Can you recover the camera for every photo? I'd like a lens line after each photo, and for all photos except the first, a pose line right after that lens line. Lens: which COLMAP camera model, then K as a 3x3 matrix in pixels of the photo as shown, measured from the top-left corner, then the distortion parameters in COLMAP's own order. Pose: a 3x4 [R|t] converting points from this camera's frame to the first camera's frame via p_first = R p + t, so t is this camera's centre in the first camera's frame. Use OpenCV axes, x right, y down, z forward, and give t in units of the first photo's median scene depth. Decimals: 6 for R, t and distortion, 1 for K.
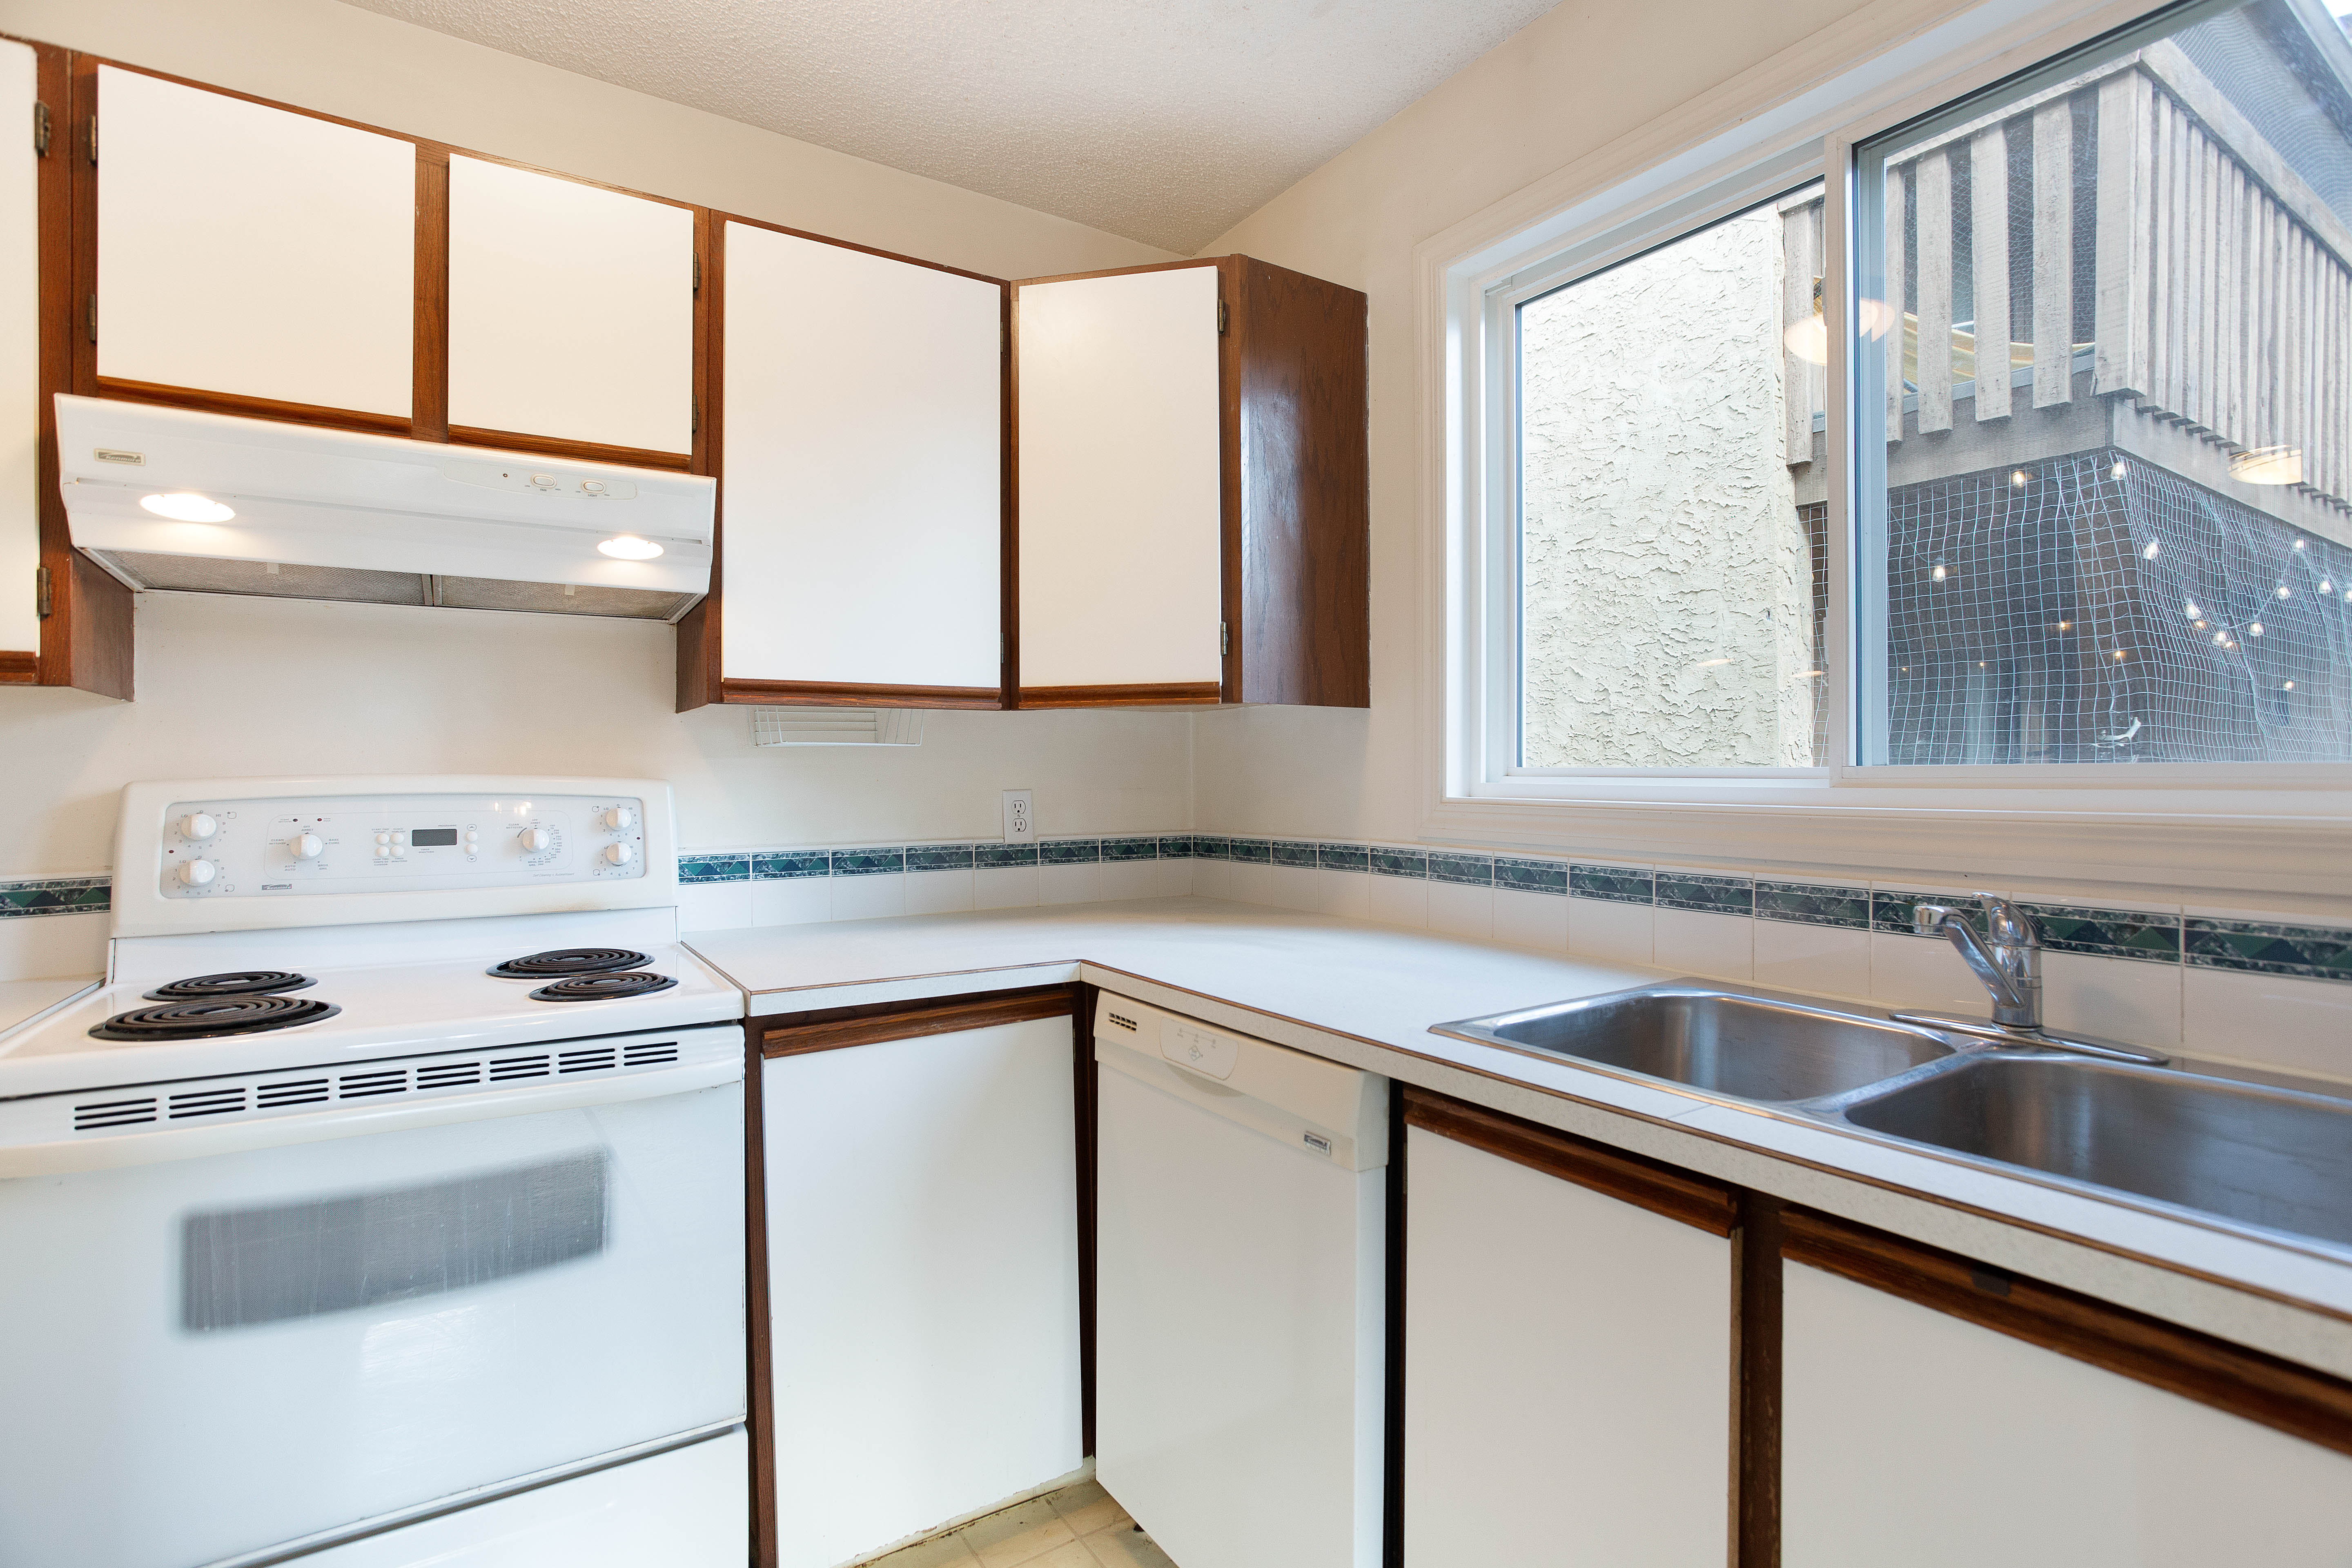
lens RADIAL K [[1128.1, 0, 1165.9], [0, 1128.1, 765.1], [0, 0, 1]] dist [-0.045100, 0.021297]
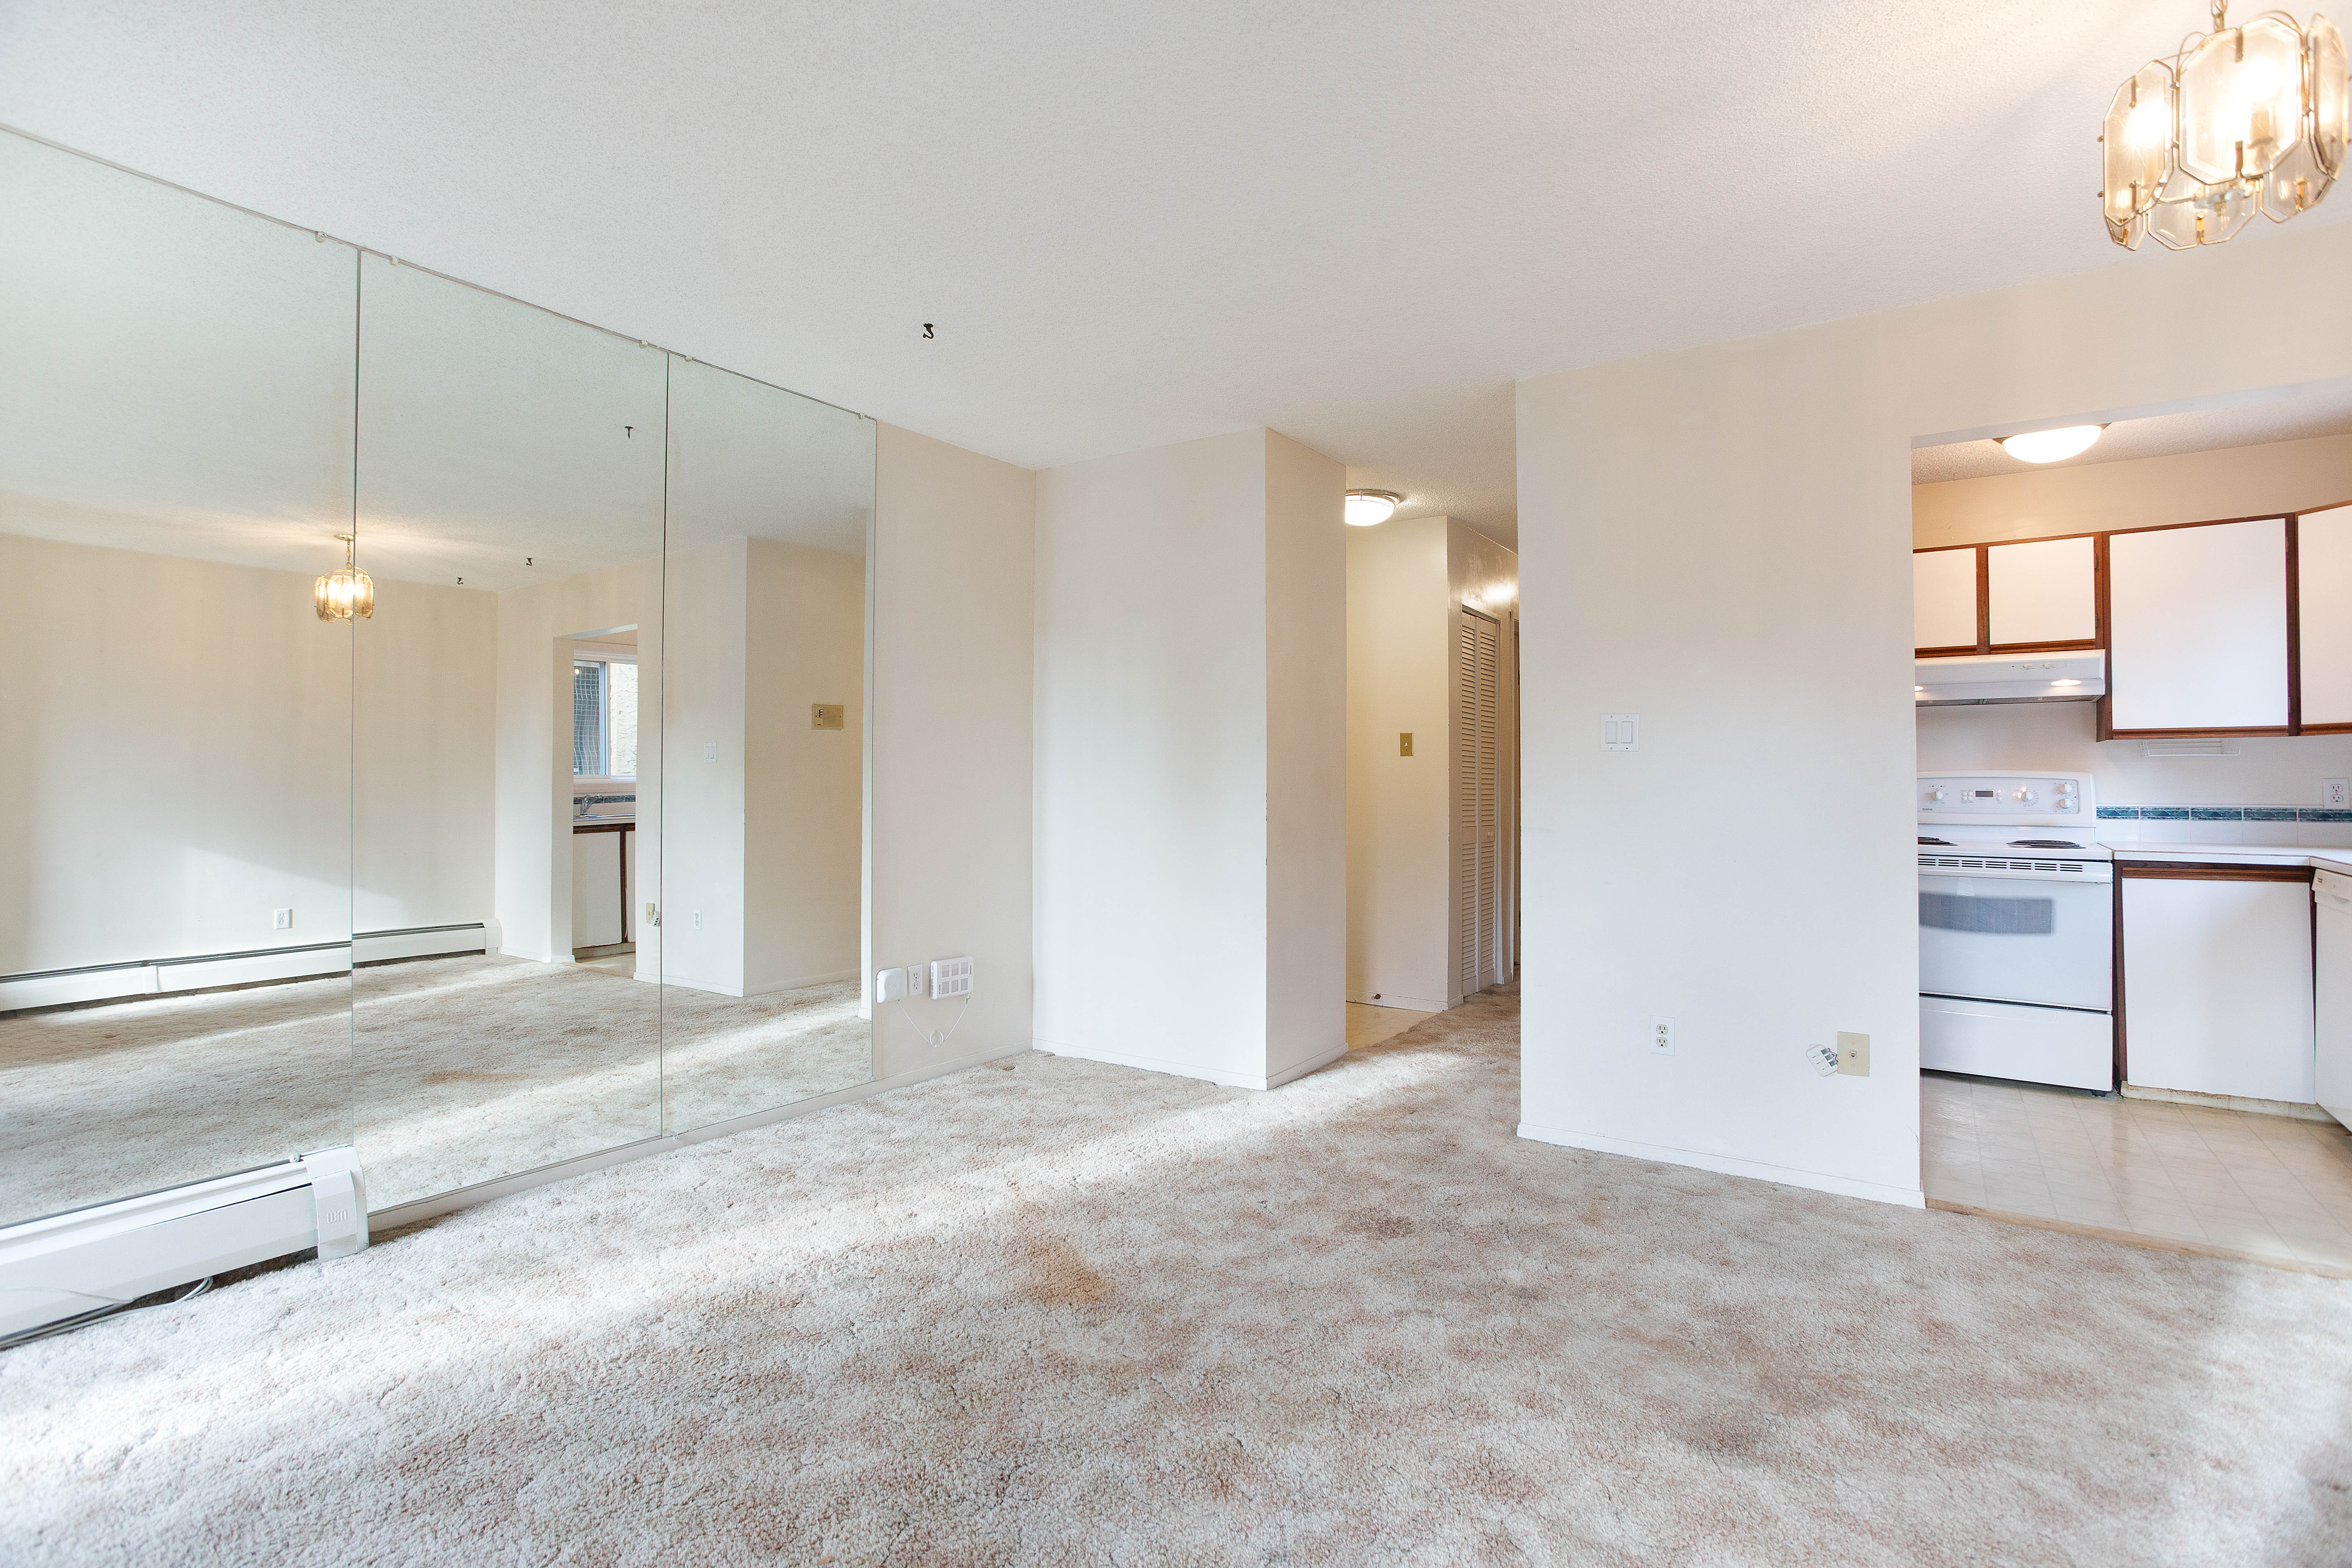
lens RADIAL K [[1128.1, 0, 1169.3], [0, 1128.1, 773.3], [0, 0, 1]] dist [-0.045100, 0.021297]
pose [[0.384067, -0.003041, -0.923300, 0.995521], [0.008778, 0.999961, 0.000358, -0.001653], [0.923264, -0.008242, 0.384079, -1.744566]]
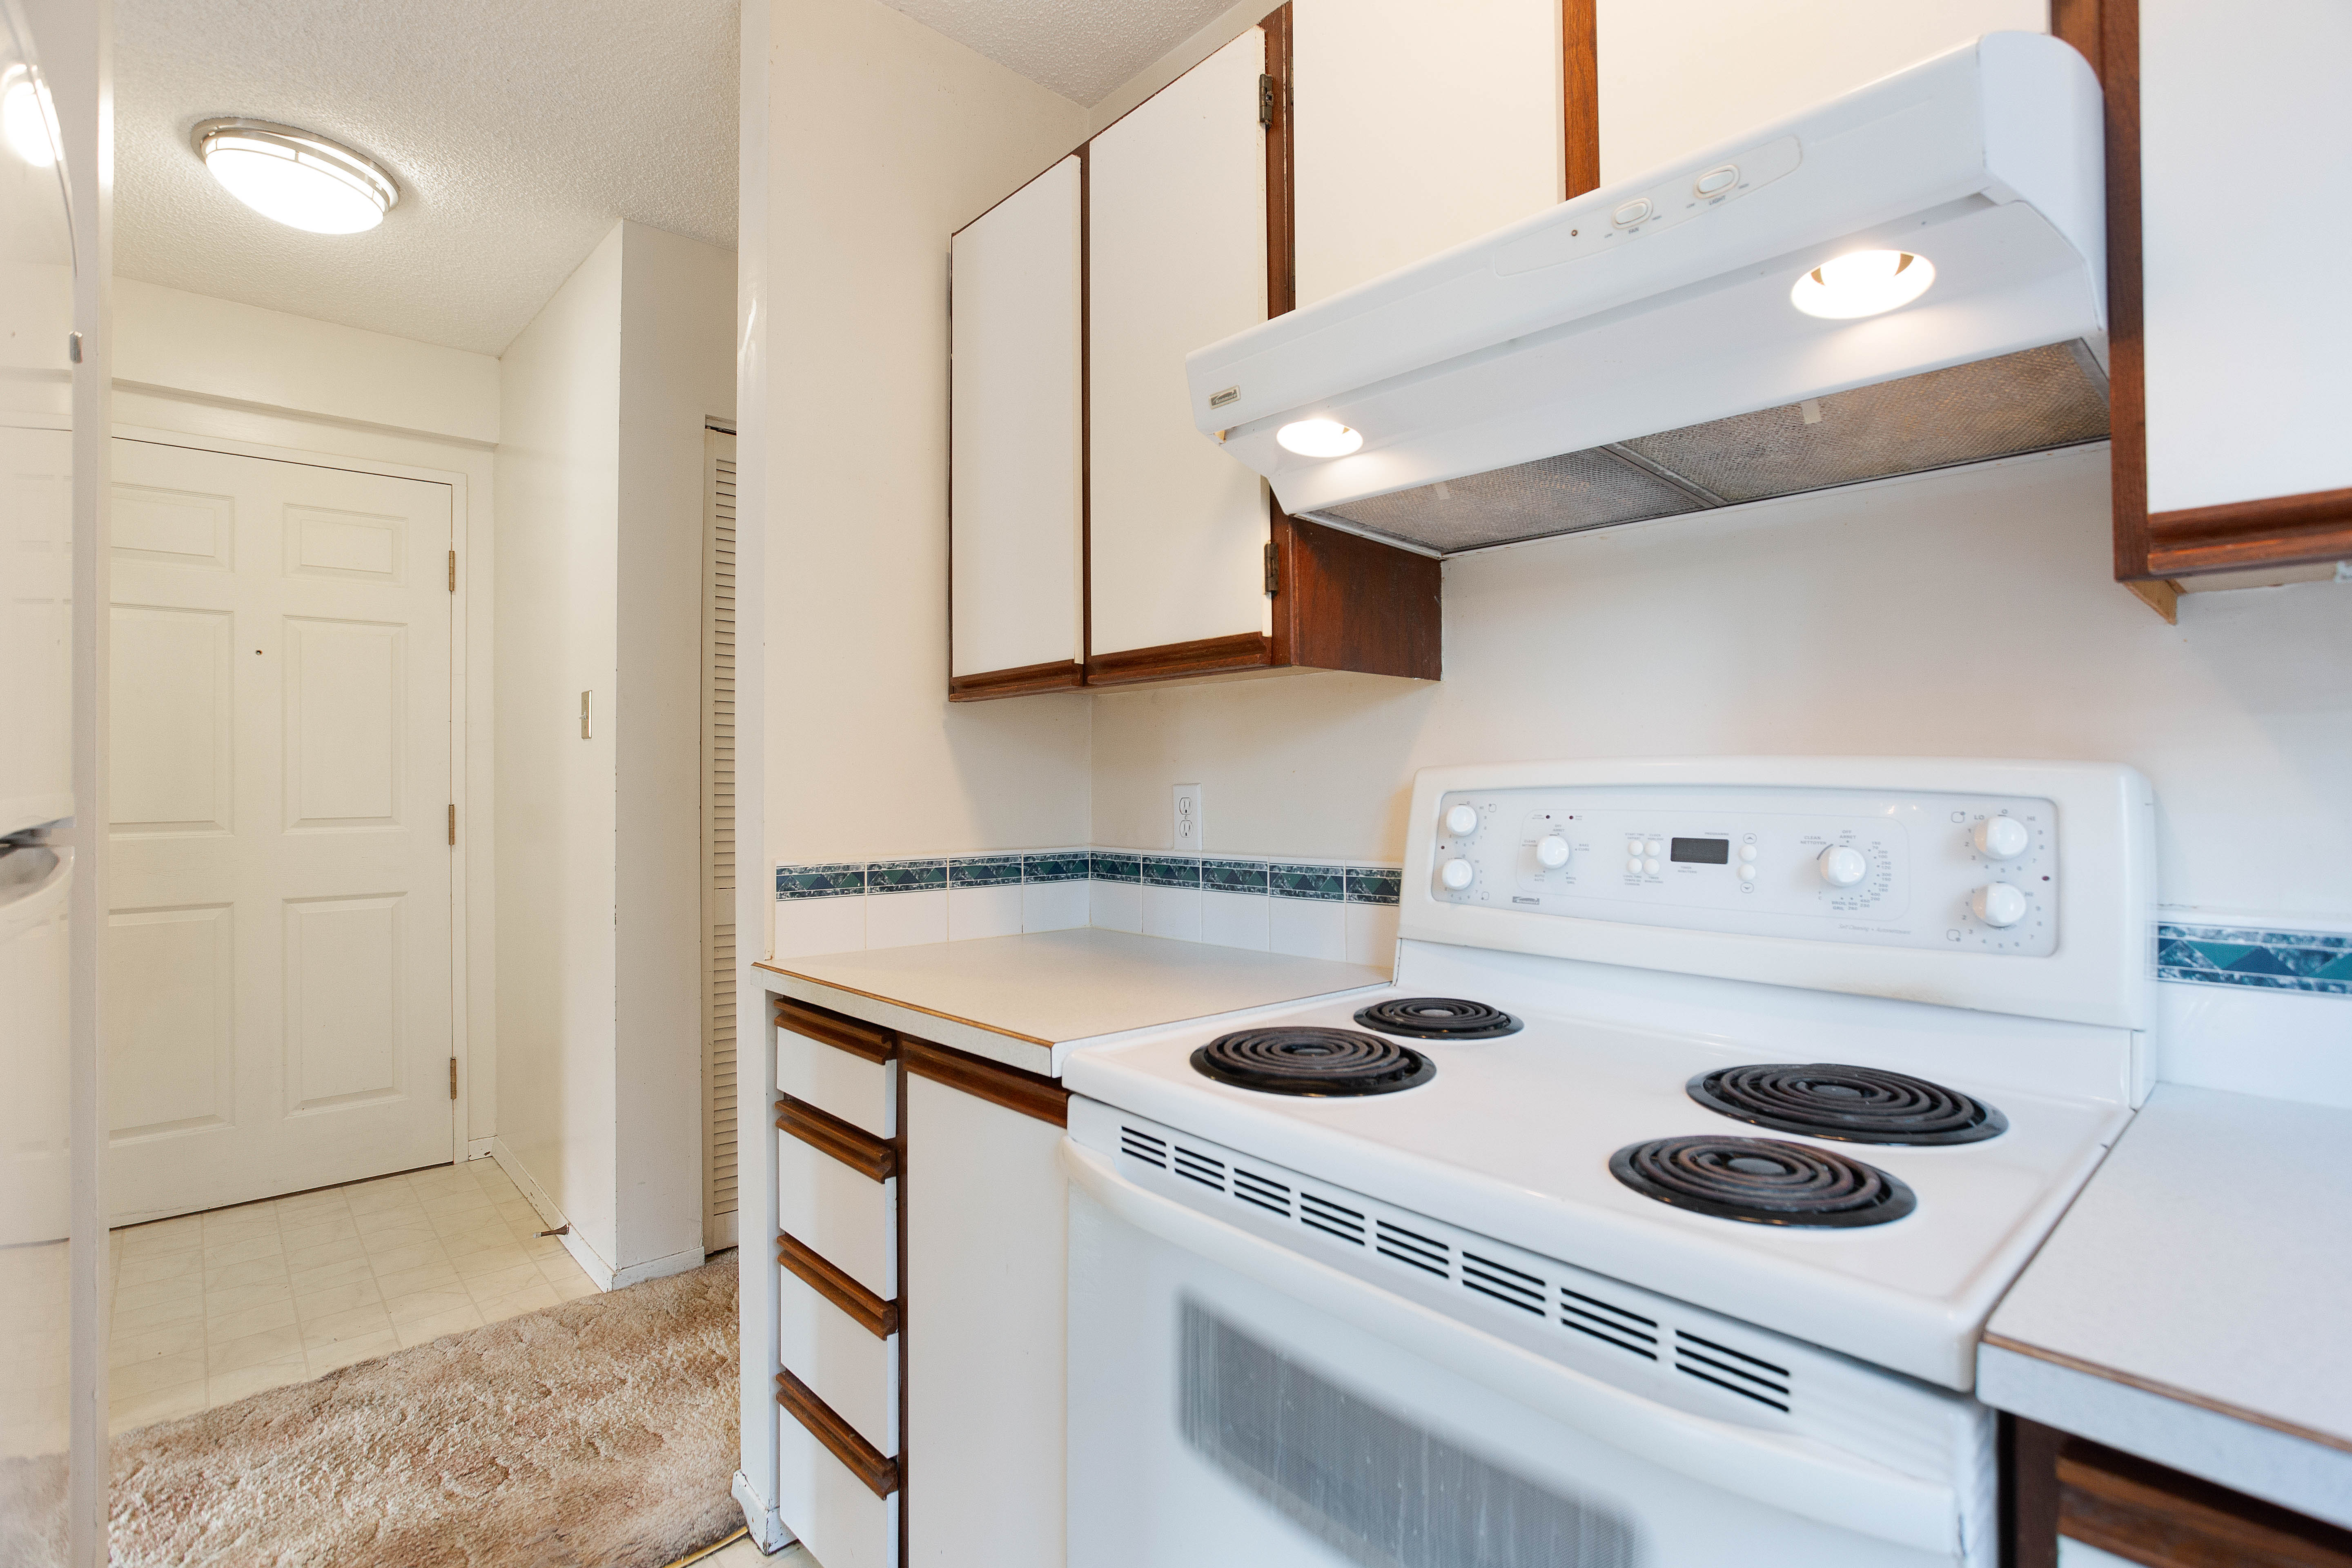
lens RADIAL K [[1128.1, 0, 1172.3], [0, 1128.1, 787.8], [0, 0, 1]] dist [-0.045100, 0.021297]
pose [[0.168692, 0.012896, -0.985585, -0.051450], [0.011849, 0.999816, 0.015111, 0.013262], [0.985598, -0.014228, 0.168508, 0.567630]]
